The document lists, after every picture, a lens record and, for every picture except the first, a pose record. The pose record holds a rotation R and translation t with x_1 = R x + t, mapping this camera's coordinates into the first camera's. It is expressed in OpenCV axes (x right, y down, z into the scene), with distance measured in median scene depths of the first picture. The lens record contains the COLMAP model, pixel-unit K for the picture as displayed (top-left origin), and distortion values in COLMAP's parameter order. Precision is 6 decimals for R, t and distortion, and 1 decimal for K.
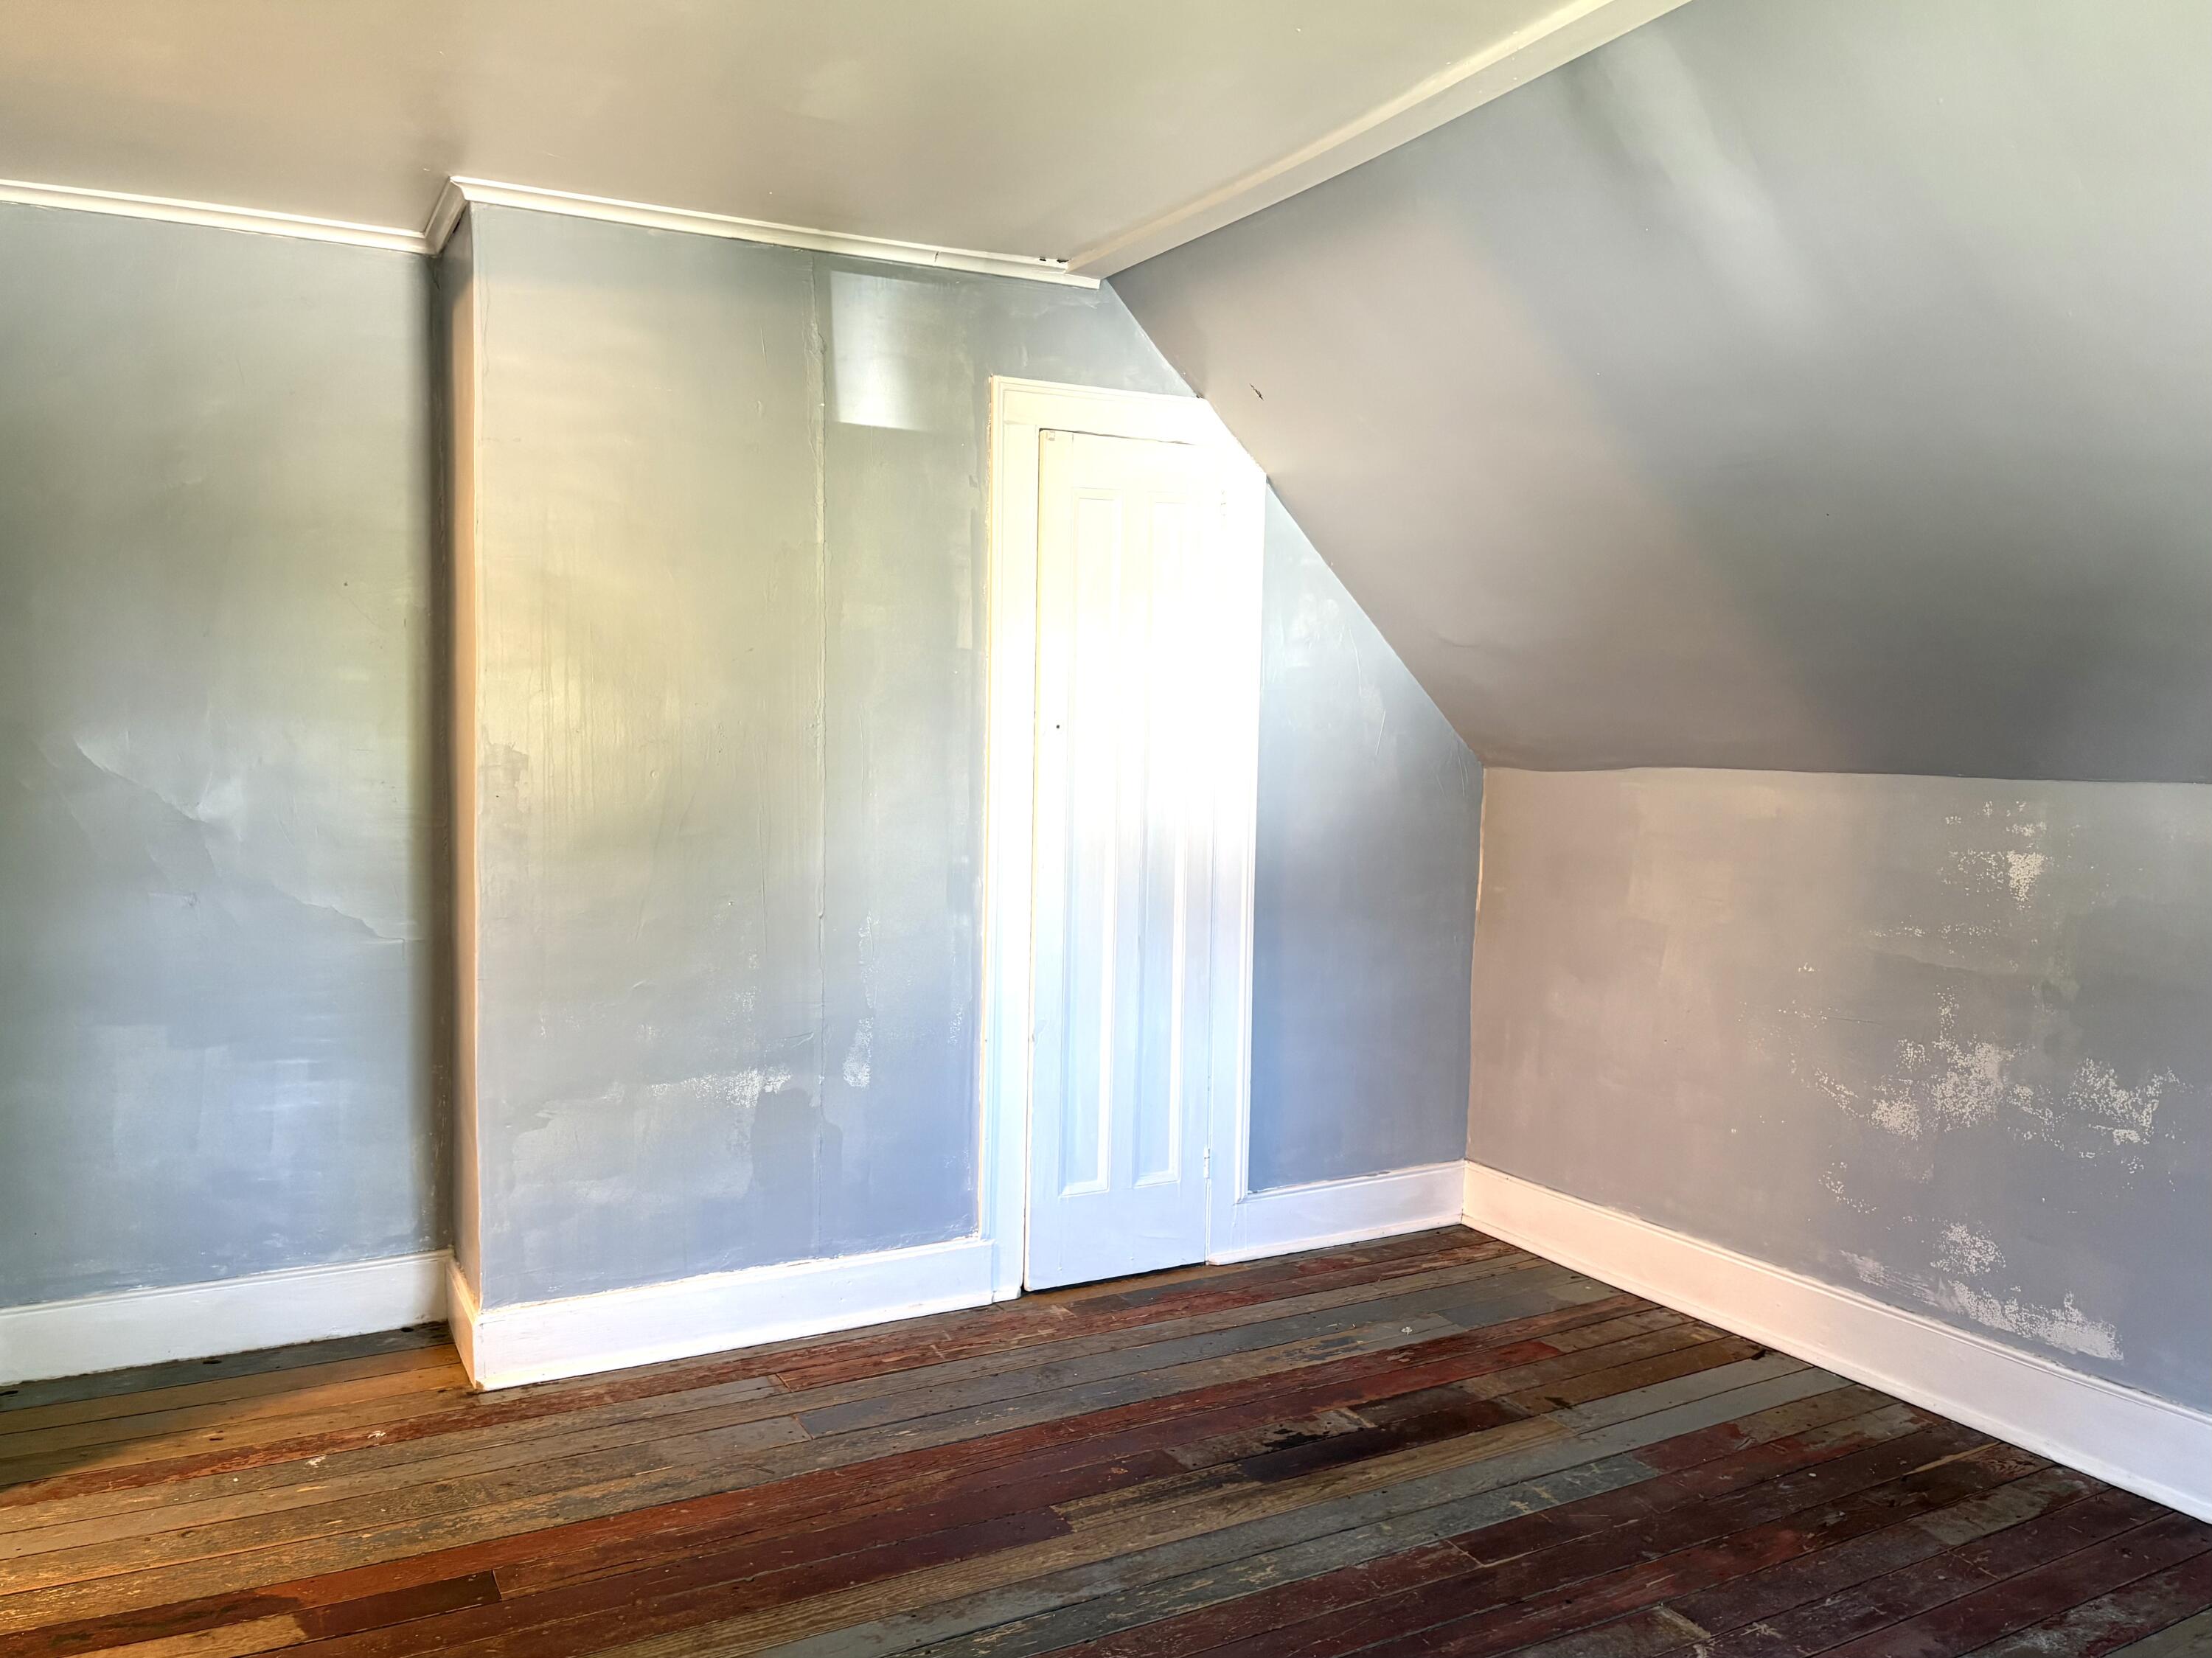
lens RADIAL K [[1681.9, 0, 1093.1], [0, 1681.9, 840.9], [0, 0, 1]] dist [0.042085, -0.028111]
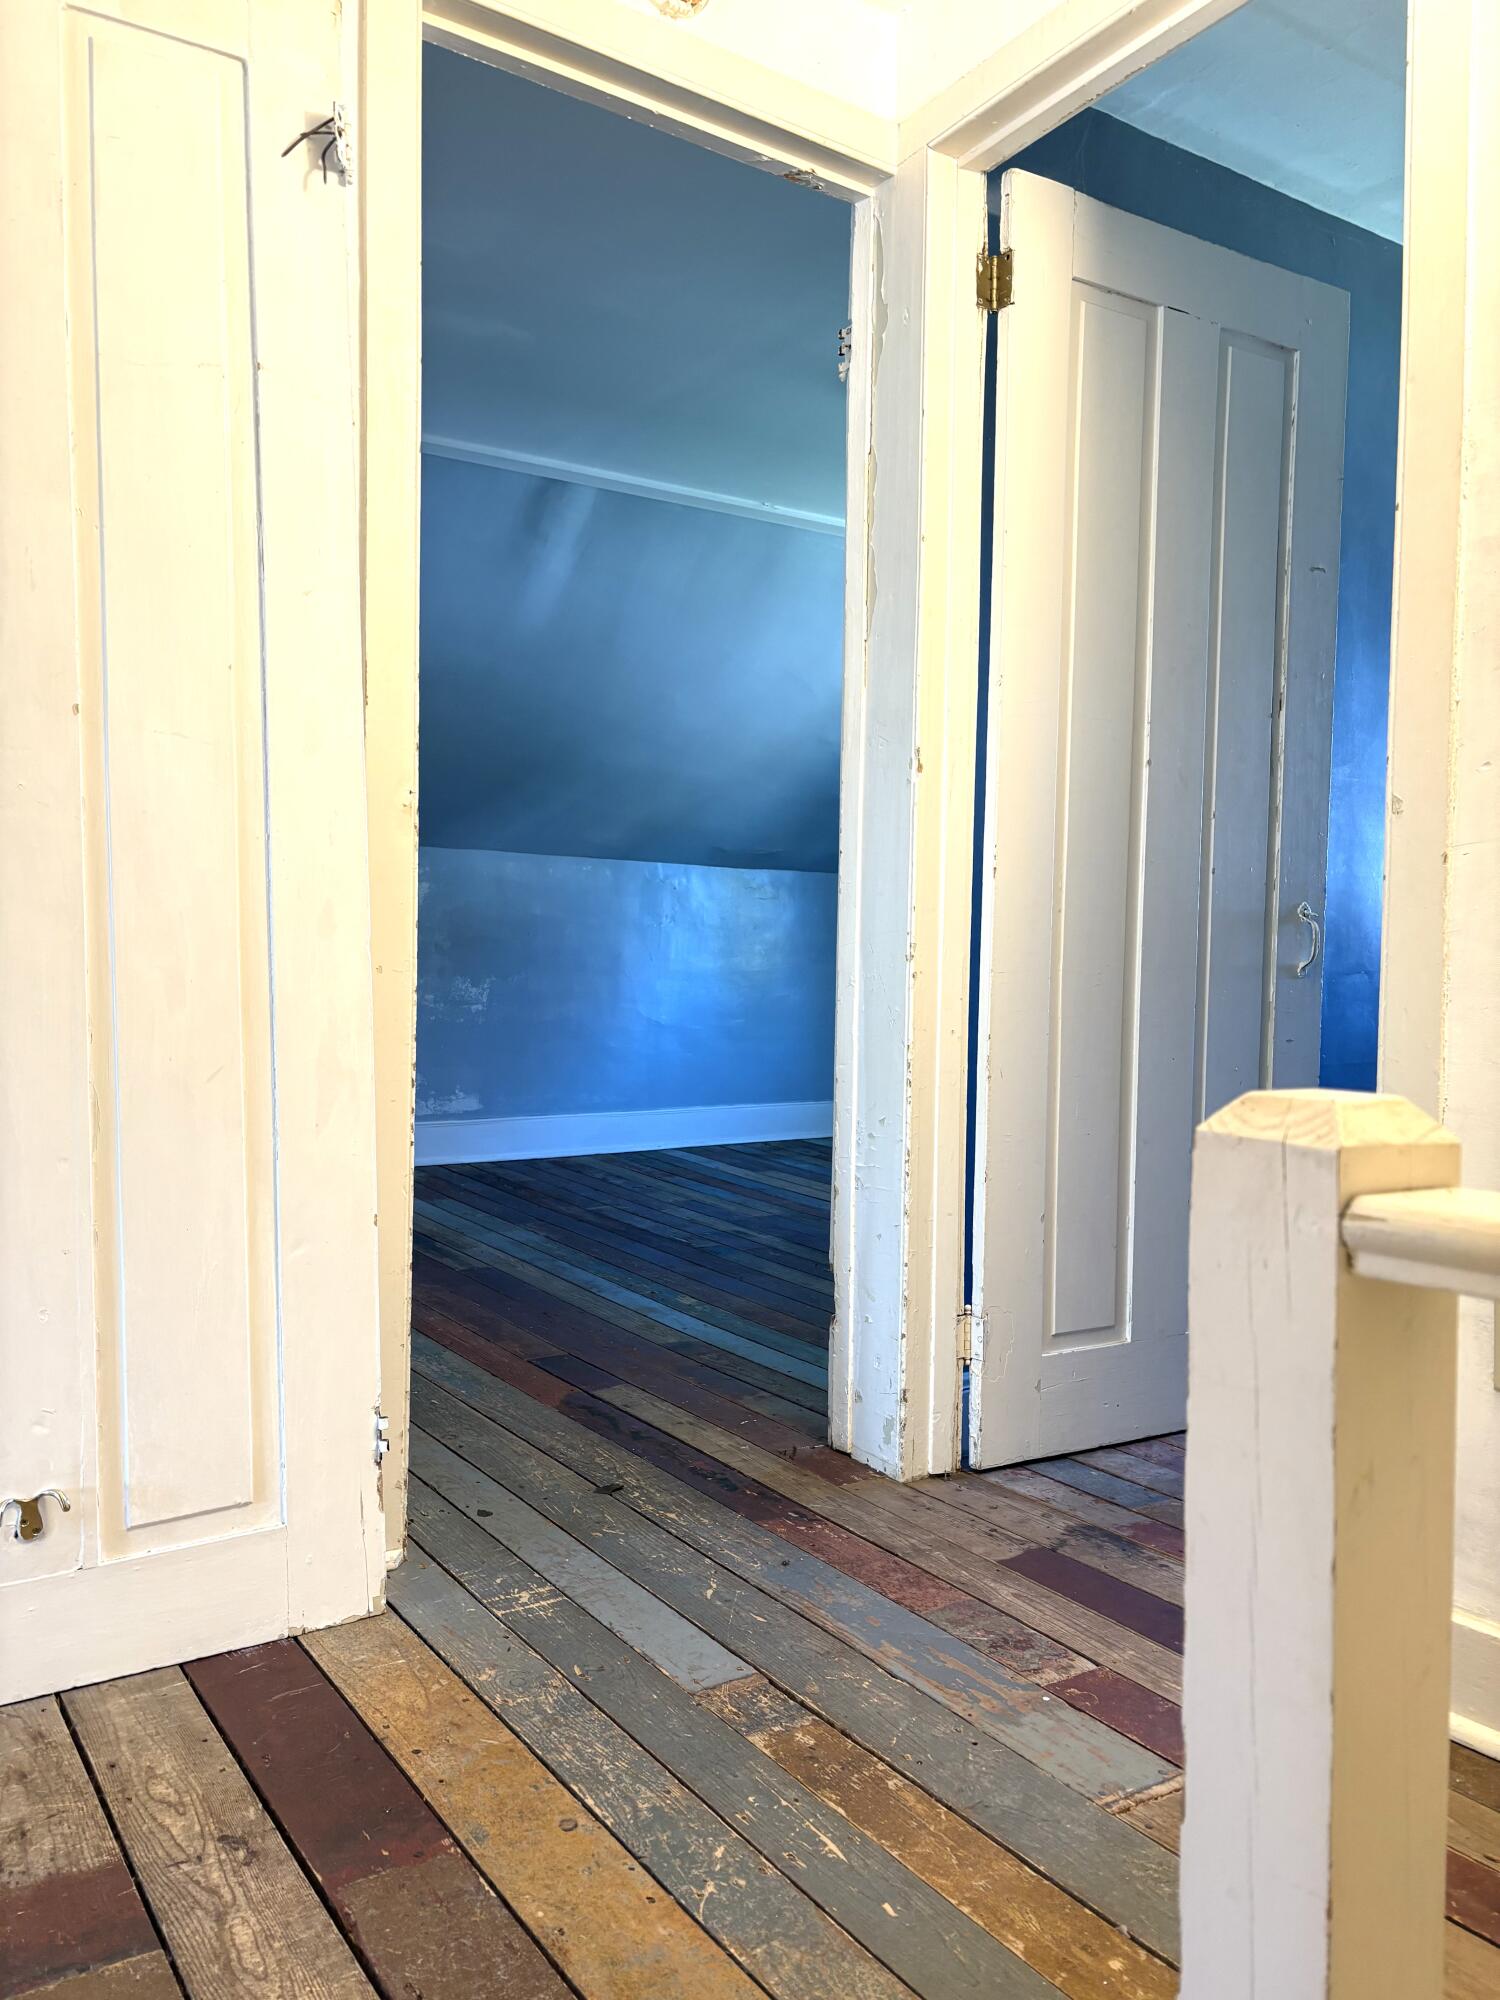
lens RADIAL K [[1520.9, 0, 711.3], [0, 1520.9, 1000.2], [0, 0, 1]] dist [0.042085, -0.028111]
pose [[-0.065030, -0.023499, 0.997607, -1.332202], [0.050897, 0.998343, 0.026834, 0.119473], [-0.996584, 0.052520, -0.063726, 0.778643]]
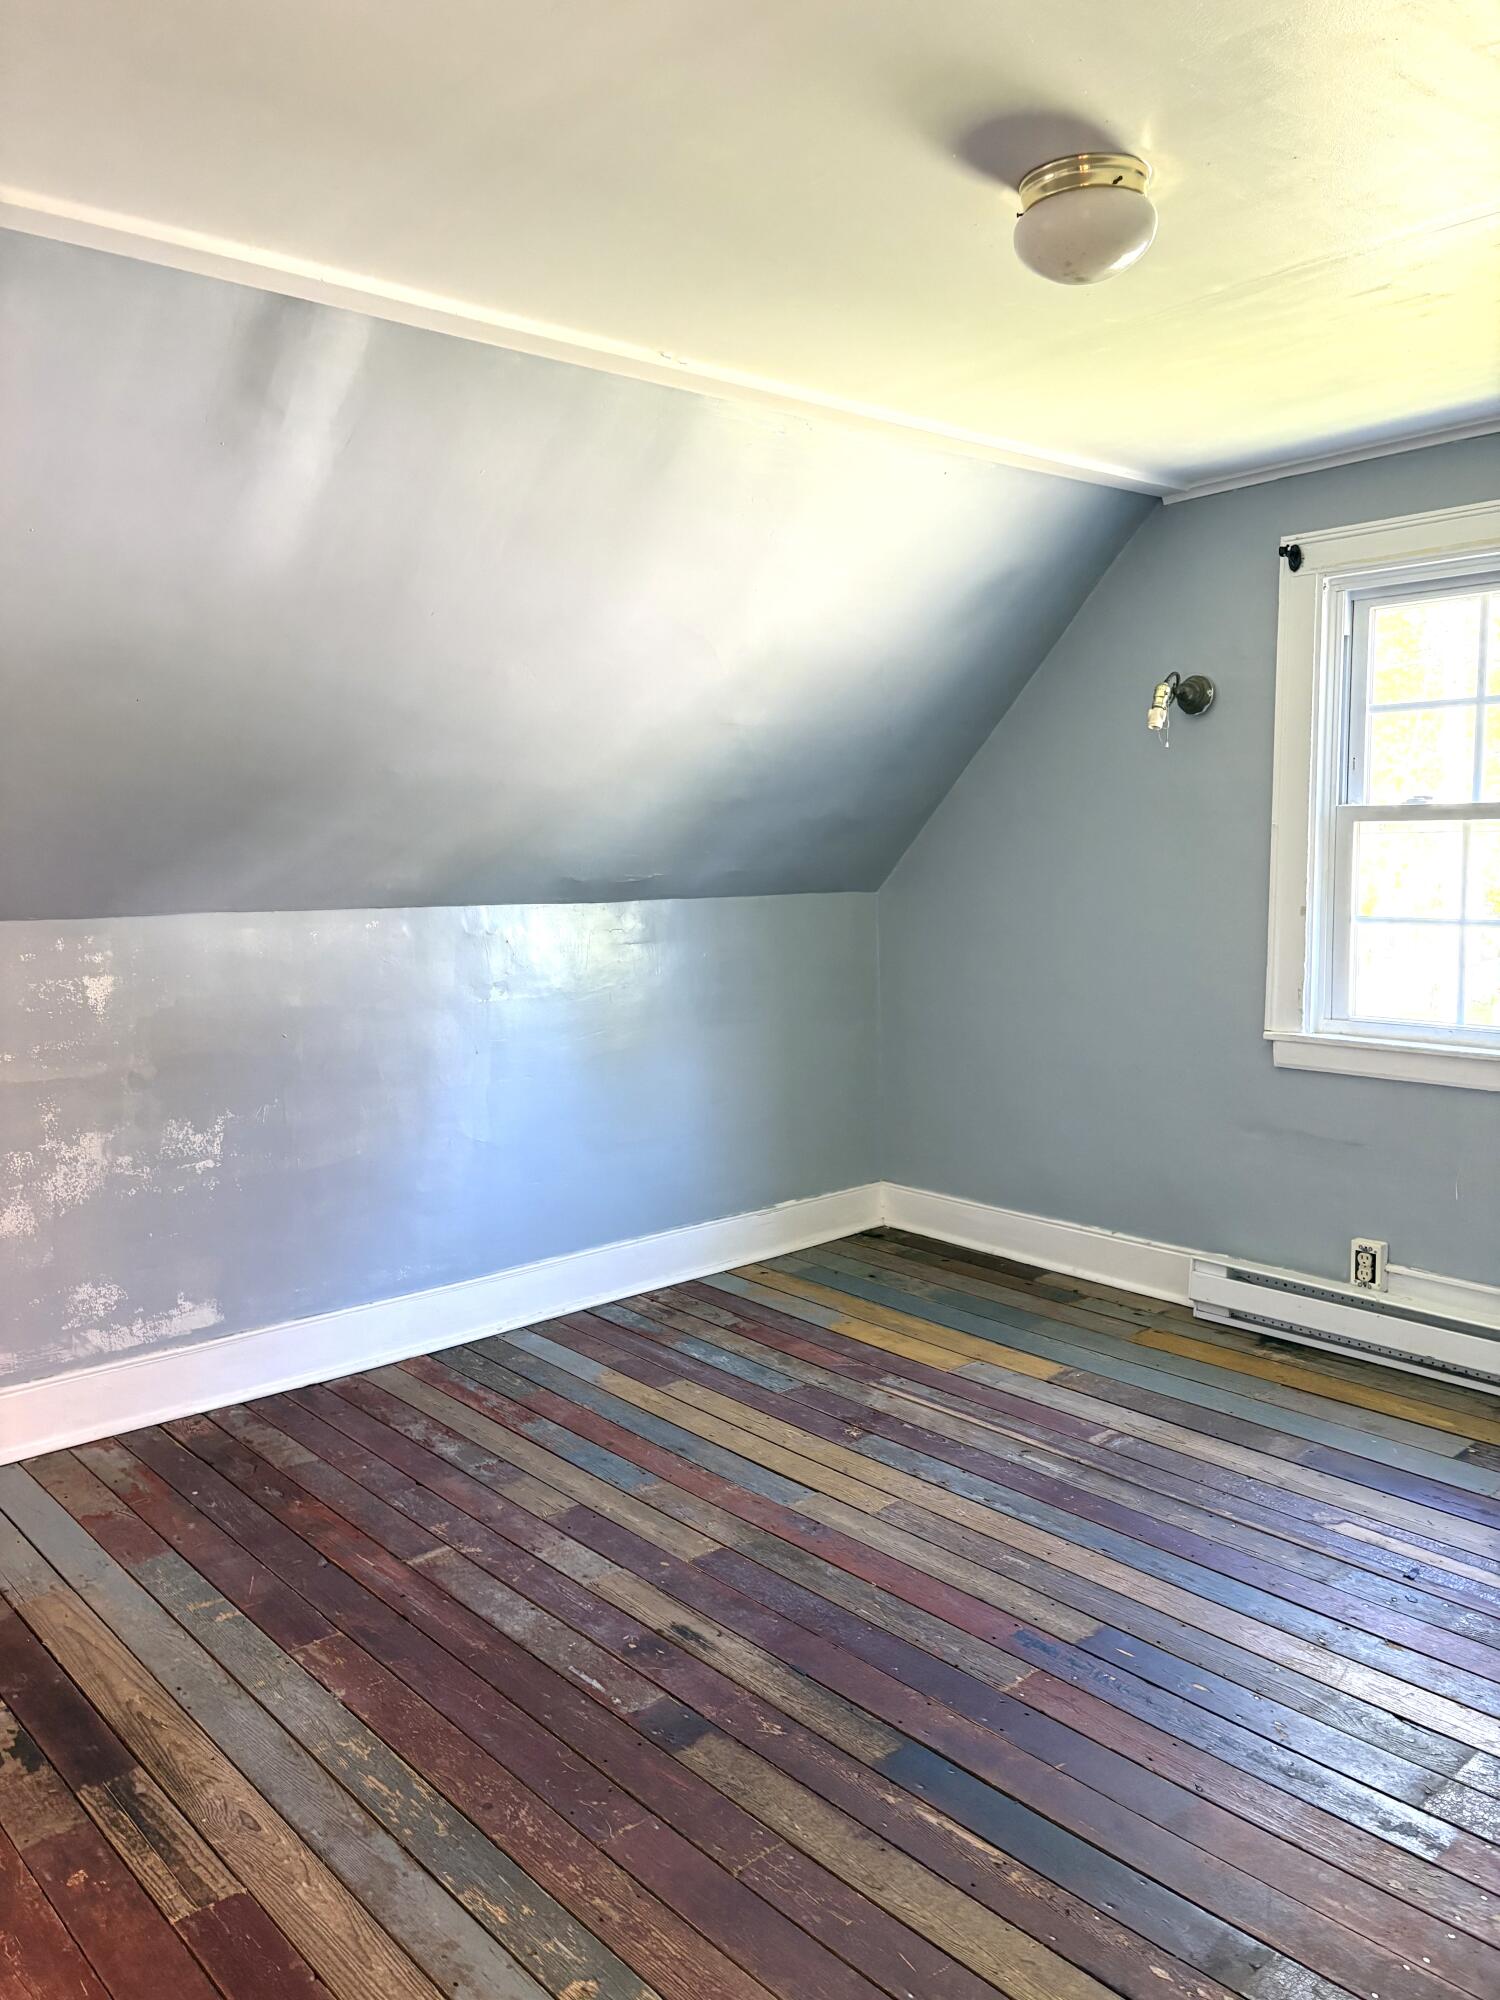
lens RADIAL K [[1520.9, 0, 711.3], [0, 1520.9, 1000.2], [0, 0, 1]] dist [0.042085, -0.028111]
pose [[-0.216473, -0.109672, 0.970109, -0.660089], [0.072725, 0.989098, 0.128047, -0.088245], [-0.973576, 0.098270, -0.206138, 0.797341]]
